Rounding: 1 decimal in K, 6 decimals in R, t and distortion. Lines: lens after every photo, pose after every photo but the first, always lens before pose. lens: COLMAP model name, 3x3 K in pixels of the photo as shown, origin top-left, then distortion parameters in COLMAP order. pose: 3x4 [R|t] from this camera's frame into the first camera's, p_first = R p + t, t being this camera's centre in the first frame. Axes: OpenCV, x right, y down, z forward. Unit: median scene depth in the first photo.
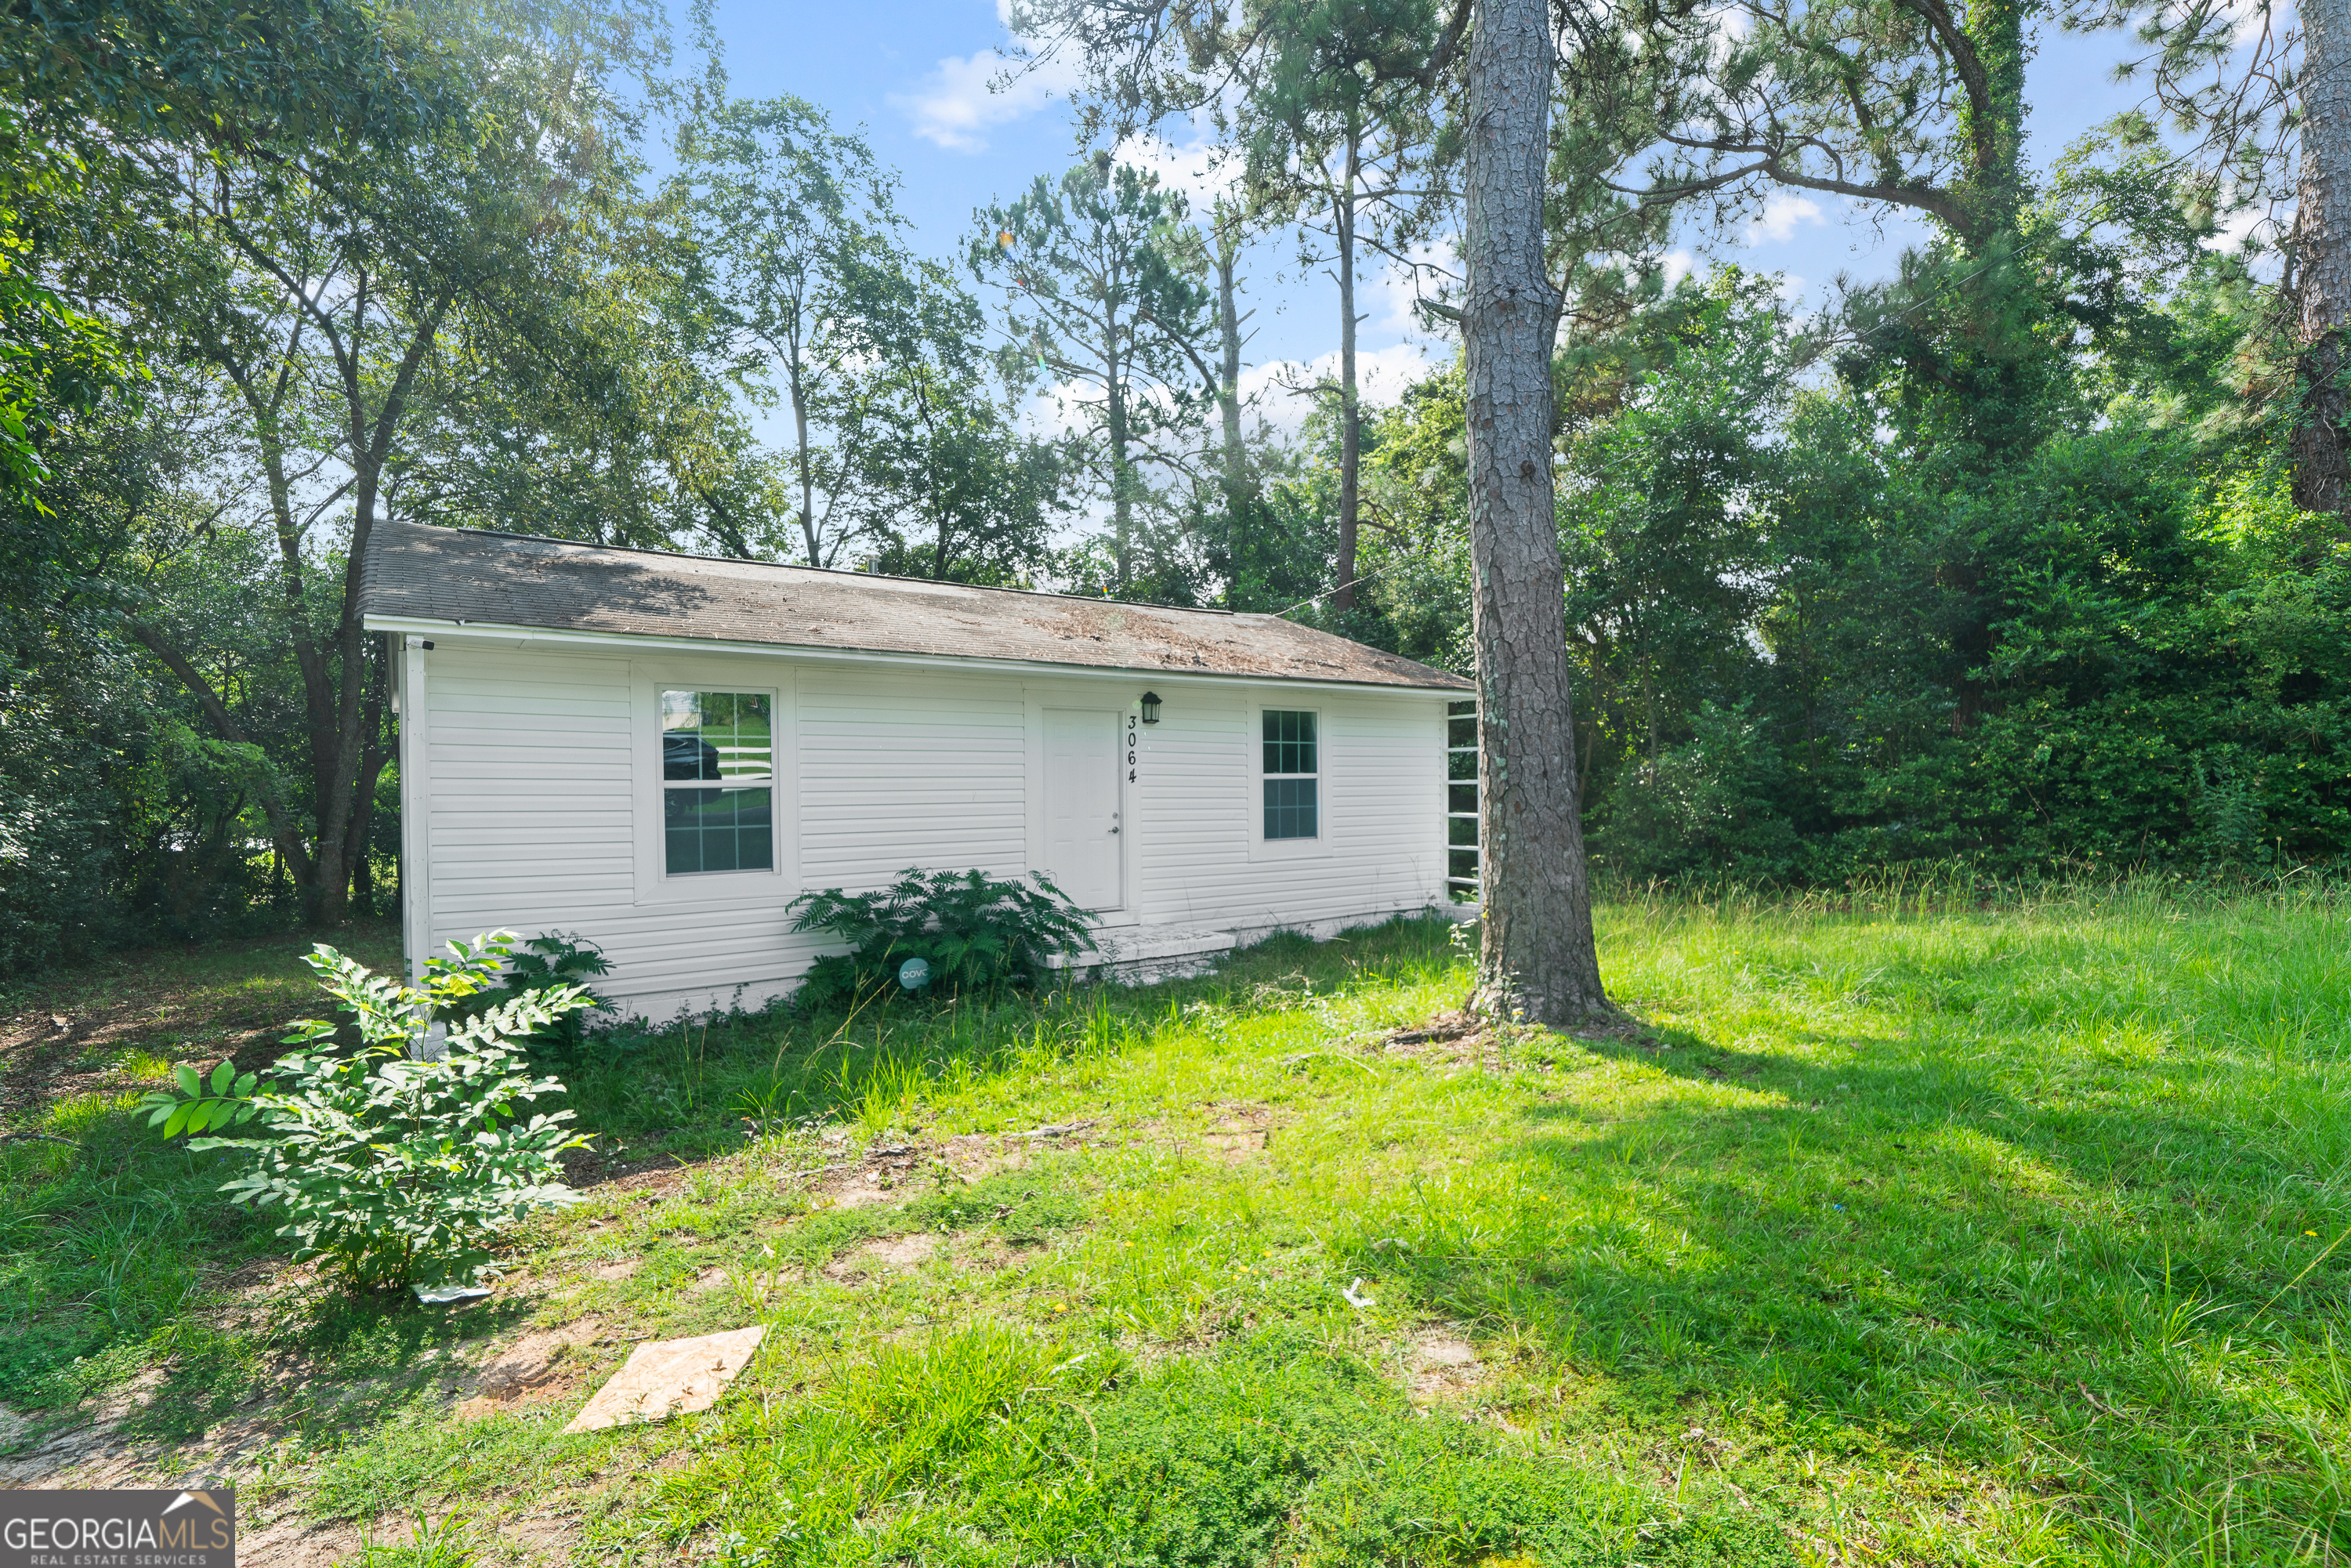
lens RADIAL K [[1072.6, 0, 1170.6], [0, 1072.6, 782.8], [0, 0, 1]] dist [-0.001000, 0.002376]
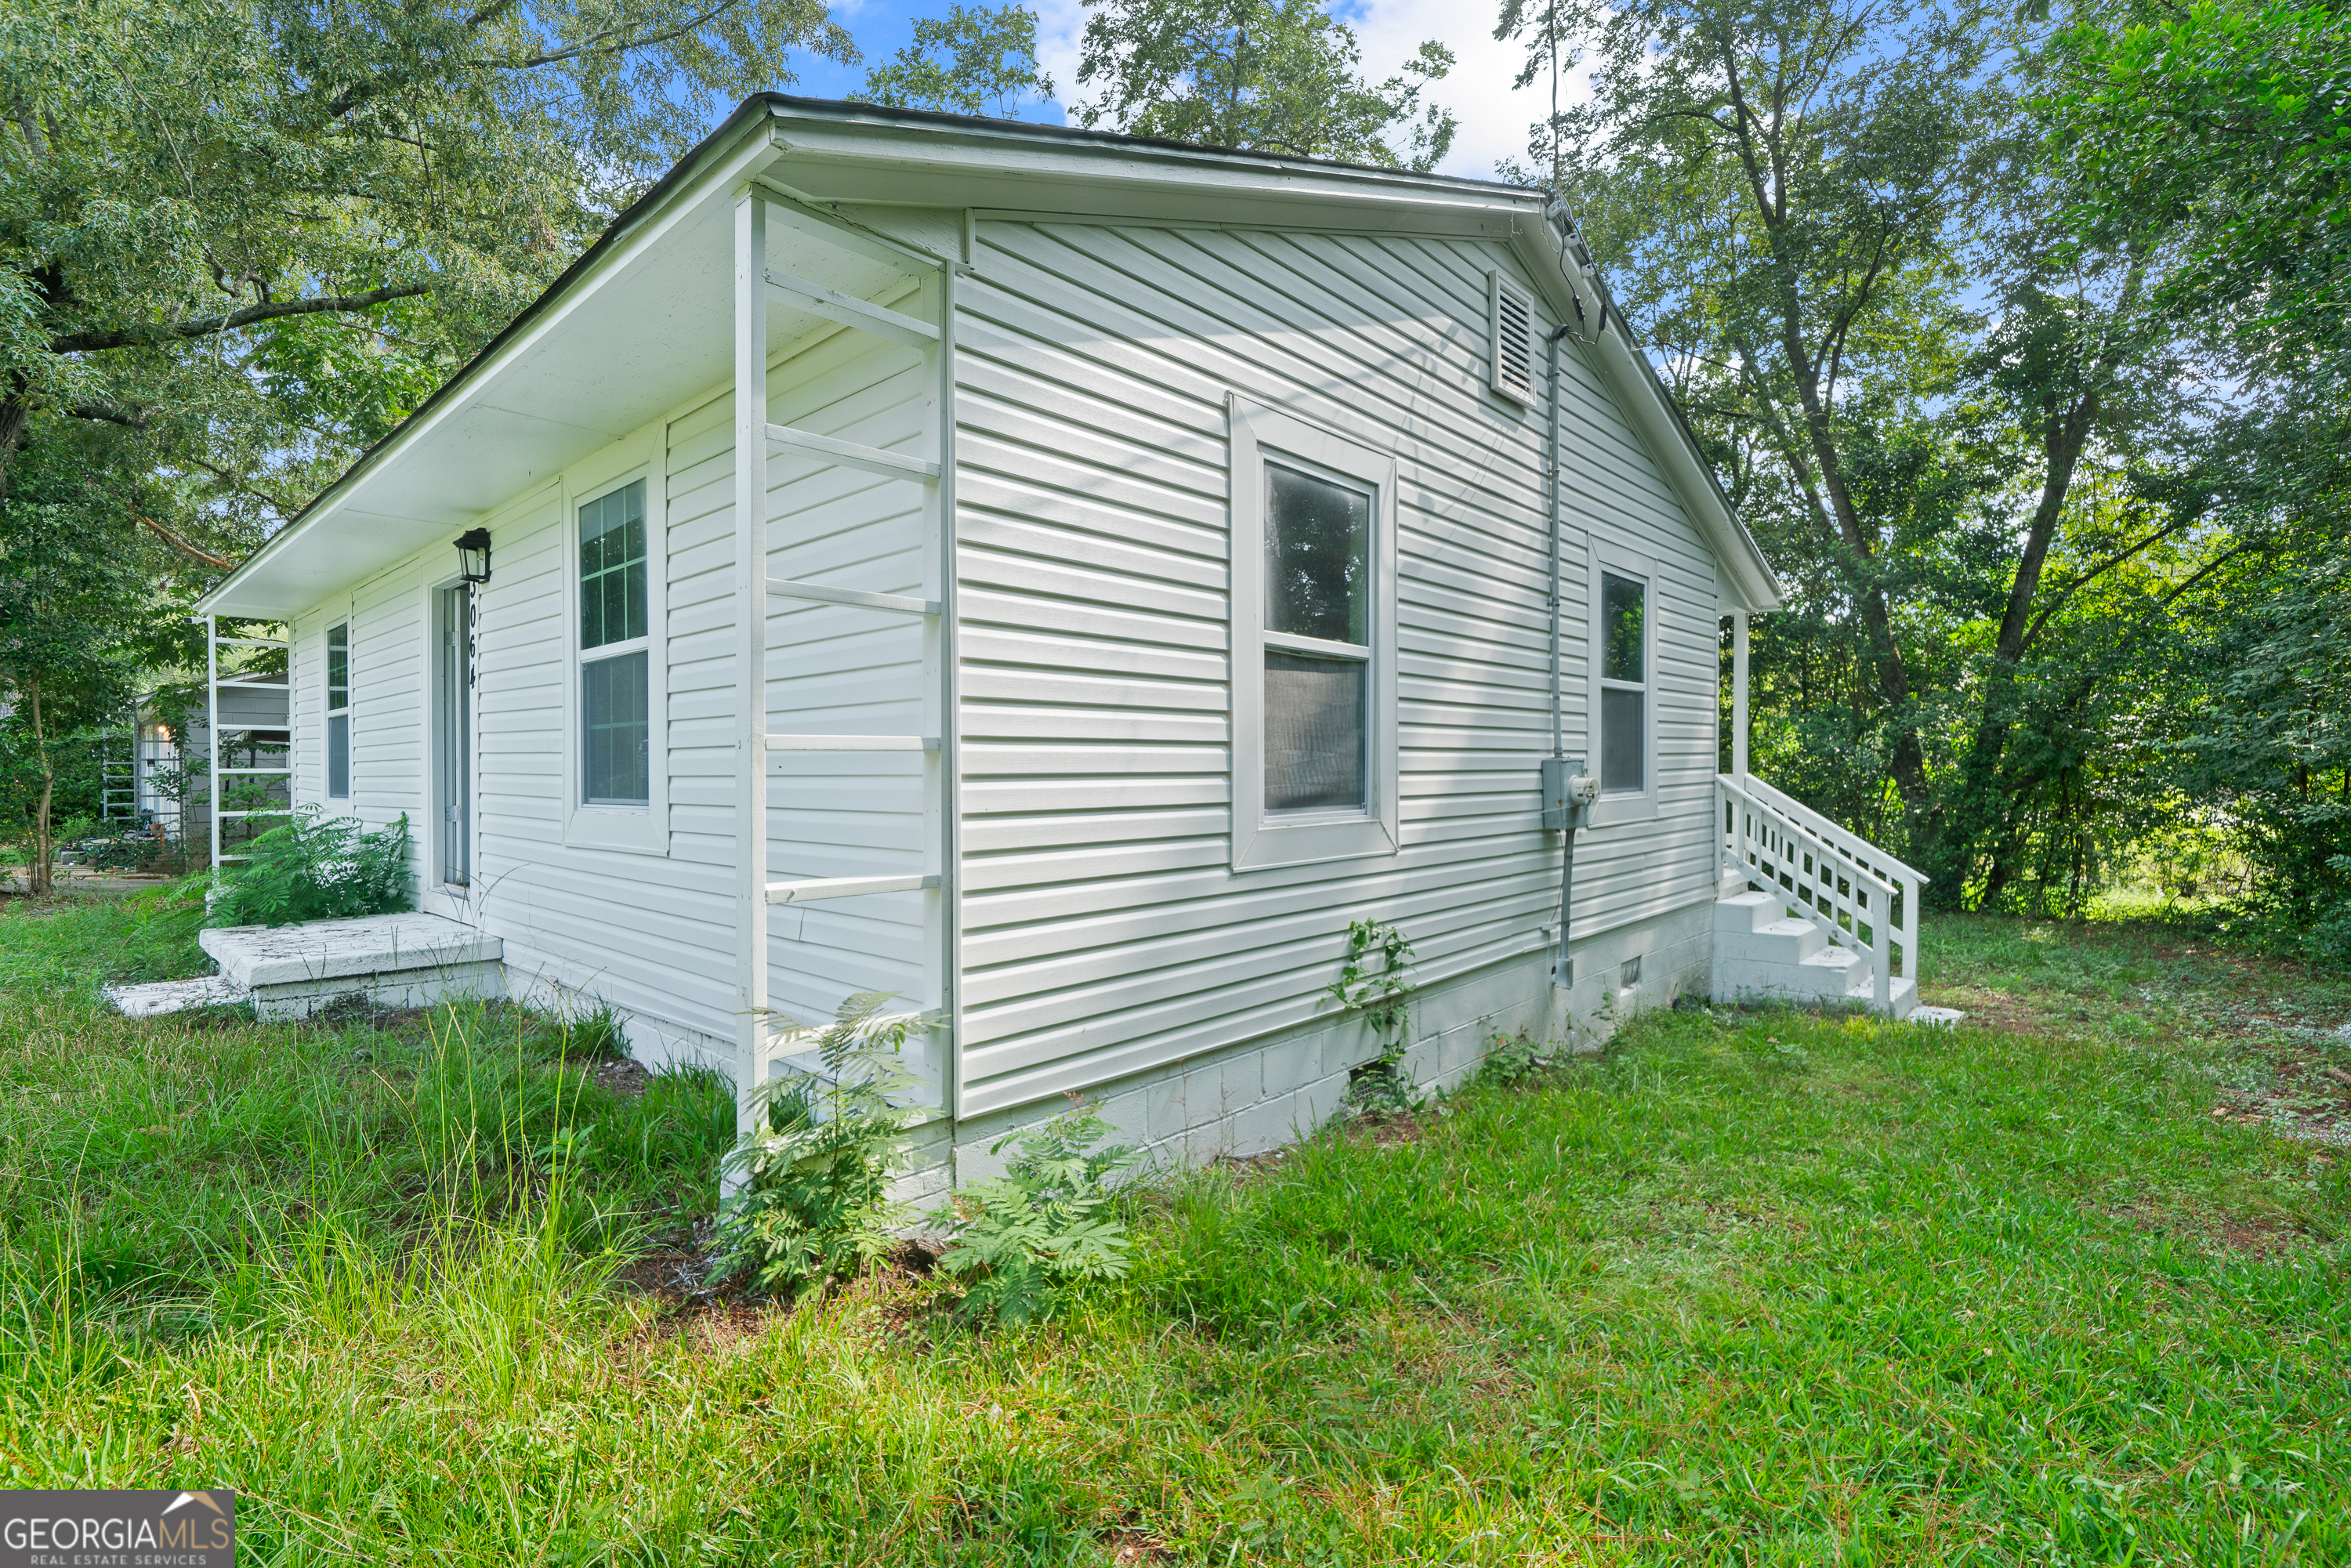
lens RADIAL K [[1072.6, 0, 1170.2], [0, 1072.6, 792.1], [0, 0, 1]] dist [-0.001000, 0.002376]
pose [[0.219350, 0.015355, -0.975526, 0.556475], [-0.010926, 0.999852, 0.013281, 0.040139], [0.975585, 0.007745, 0.219485, 1.102686]]
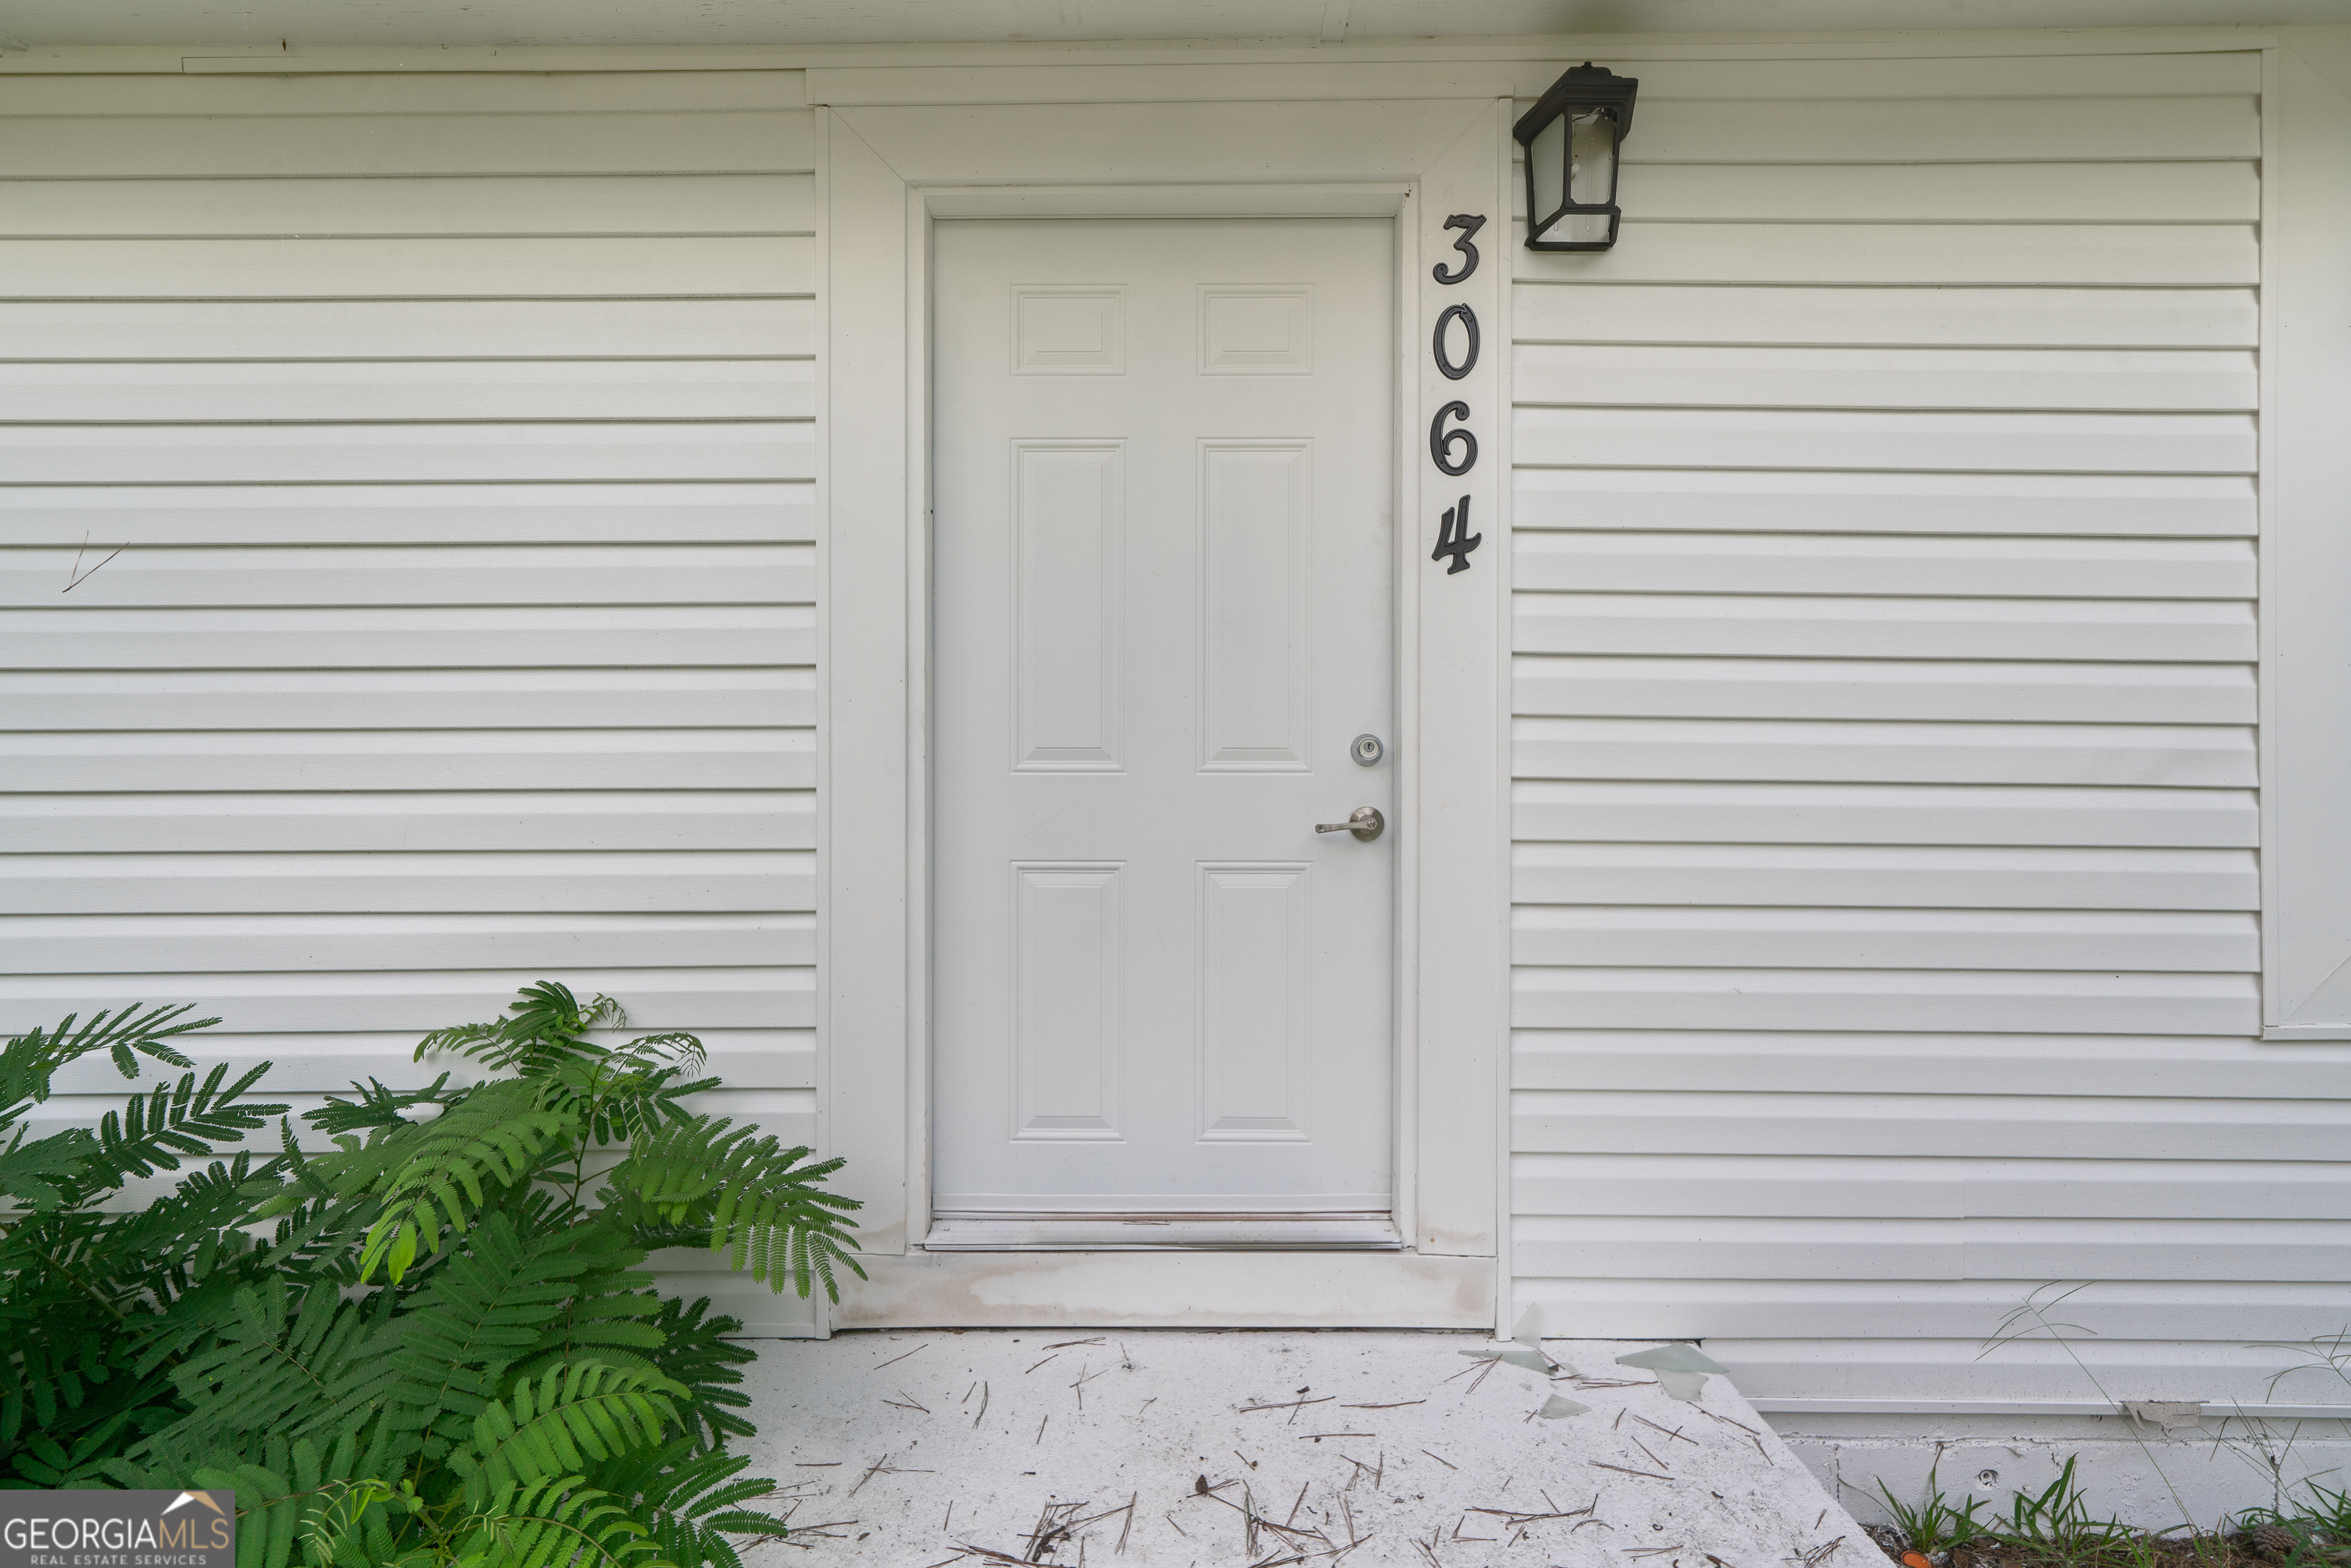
lens RADIAL K [[1072.6, 0, 1179.7], [0, 1072.6, 790.1], [0, 0, 1]] dist [-0.001000, 0.002376]
pose [[0.812066, 0.001471, -0.583564, 0.030338], [-0.007497, 0.999941, -0.007912, 0.034768], [0.583517, 0.010800, 0.812029, 0.724296]]
